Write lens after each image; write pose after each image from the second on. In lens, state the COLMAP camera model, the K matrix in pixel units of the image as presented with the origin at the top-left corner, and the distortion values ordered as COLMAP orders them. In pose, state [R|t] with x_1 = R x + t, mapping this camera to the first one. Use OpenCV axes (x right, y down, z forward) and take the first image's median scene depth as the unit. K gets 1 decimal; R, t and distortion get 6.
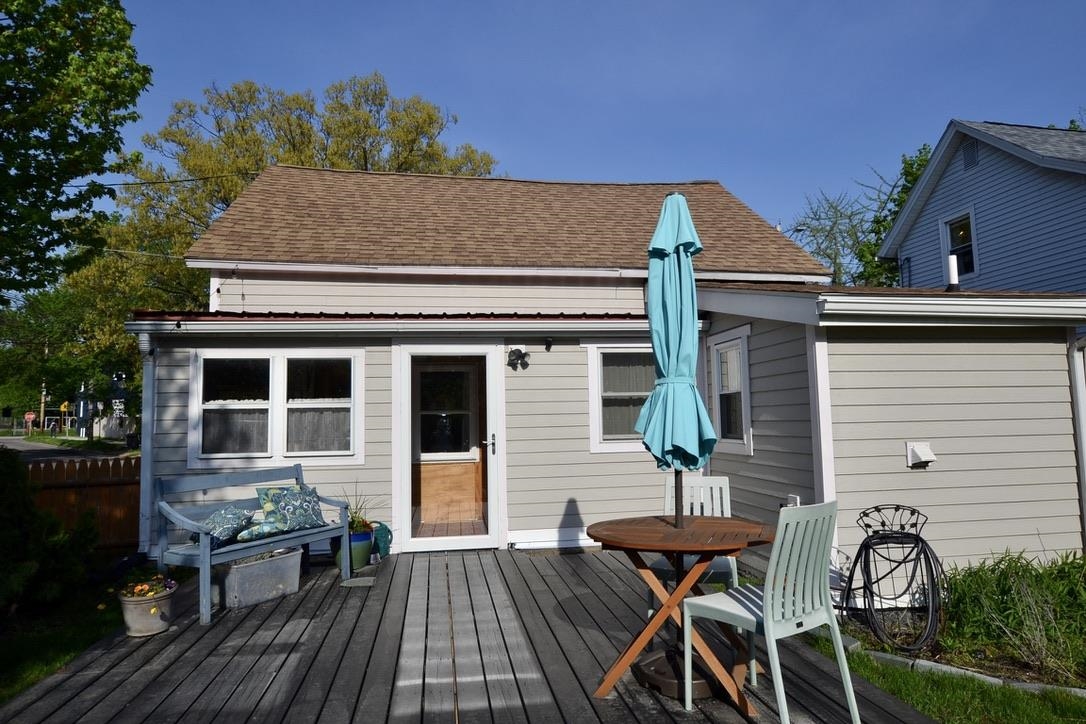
lens RADIAL K [[631.1, 0, 540.4], [0, 631.1, 365.0], [0, 0, 1]] dist [-0.018571, 0.000831]
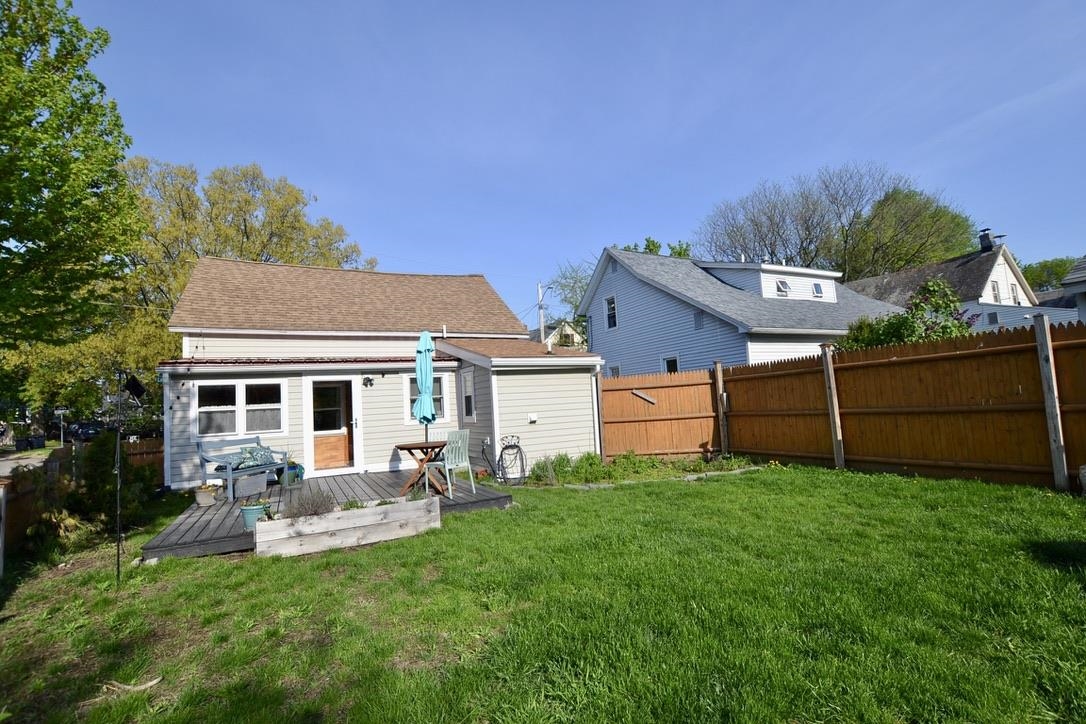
lens RADIAL K [[485.7, 0, 540.3], [0, 485.7, 368.9], [0, 0, 1]] dist [-0.031624, 0.003571]
pose [[0.950778, -0.012574, 0.309618, 0.011355], [0.012400, 0.999920, 0.002529, -0.050574], [-0.309625, 0.001435, 0.950858, -0.710404]]
